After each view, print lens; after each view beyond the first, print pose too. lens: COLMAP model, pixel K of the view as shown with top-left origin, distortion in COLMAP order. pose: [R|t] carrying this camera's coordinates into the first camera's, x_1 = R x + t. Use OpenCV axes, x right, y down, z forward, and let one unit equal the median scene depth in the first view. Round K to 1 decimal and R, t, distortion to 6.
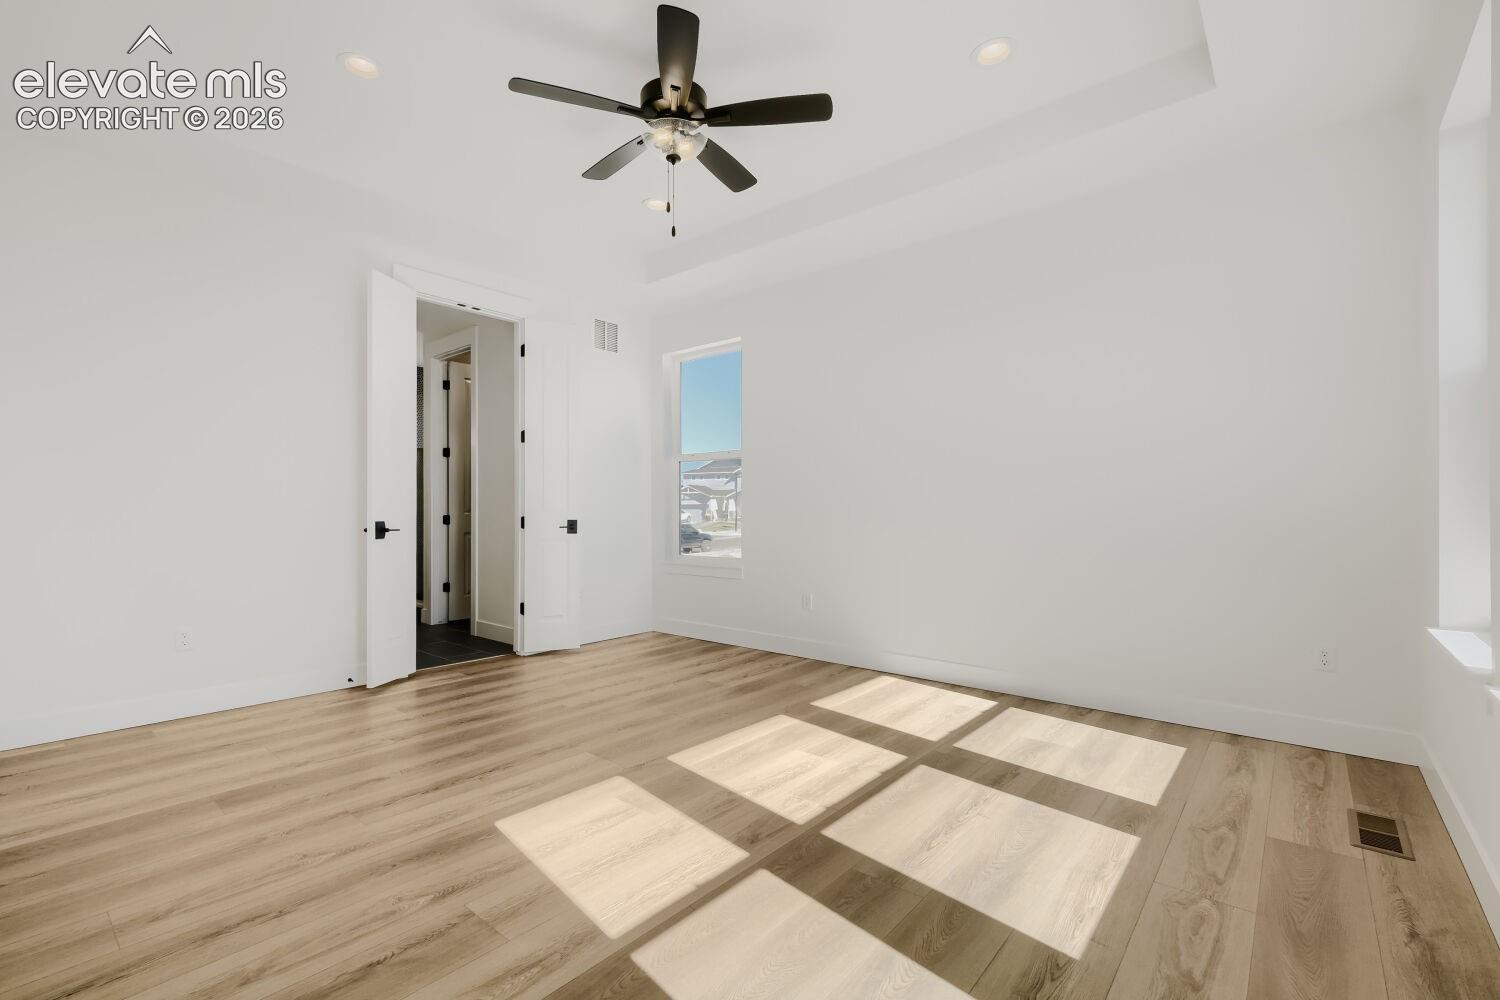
lens RADIAL K [[661.3, 0, 735.4], [0, 661.3, 504.7], [0, 0, 1]] dist [0.001043, 0.000298]
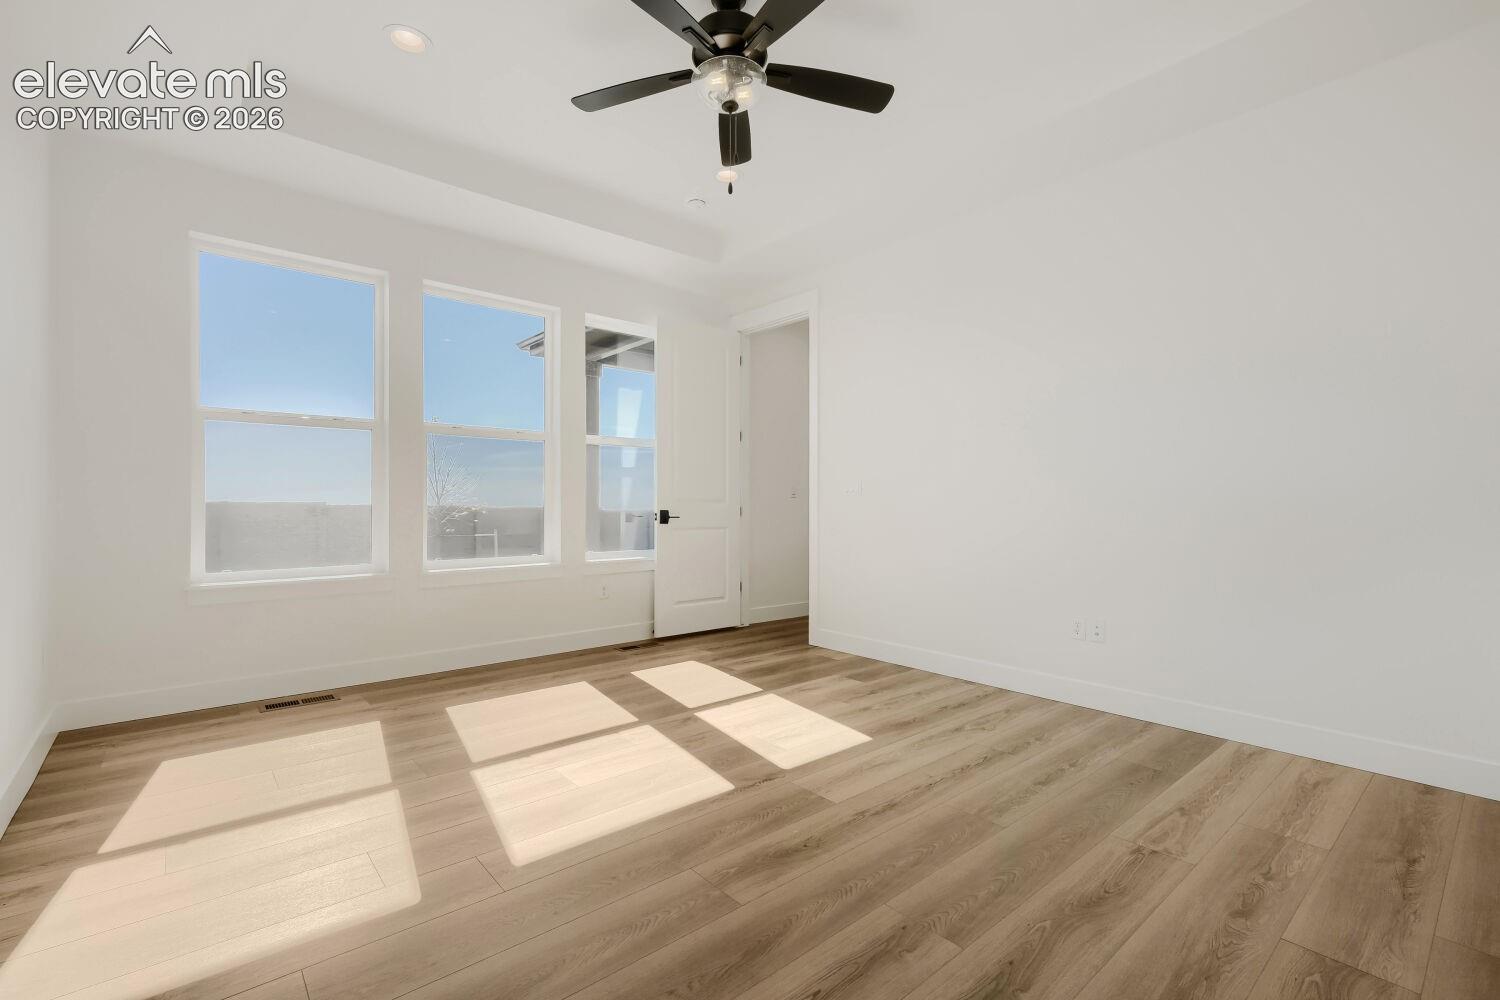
lens RADIAL K [[661.3, 0, 735.4], [0, 661.3, 504.7], [0, 0, 1]] dist [0.001043, 0.000298]
pose [[-0.986987, 0.001399, 0.160793, -0.297815], [-0.000956, 0.999893, -0.014570, 0.039315], [-0.160796, -0.014534, -0.986881, 2.284132]]
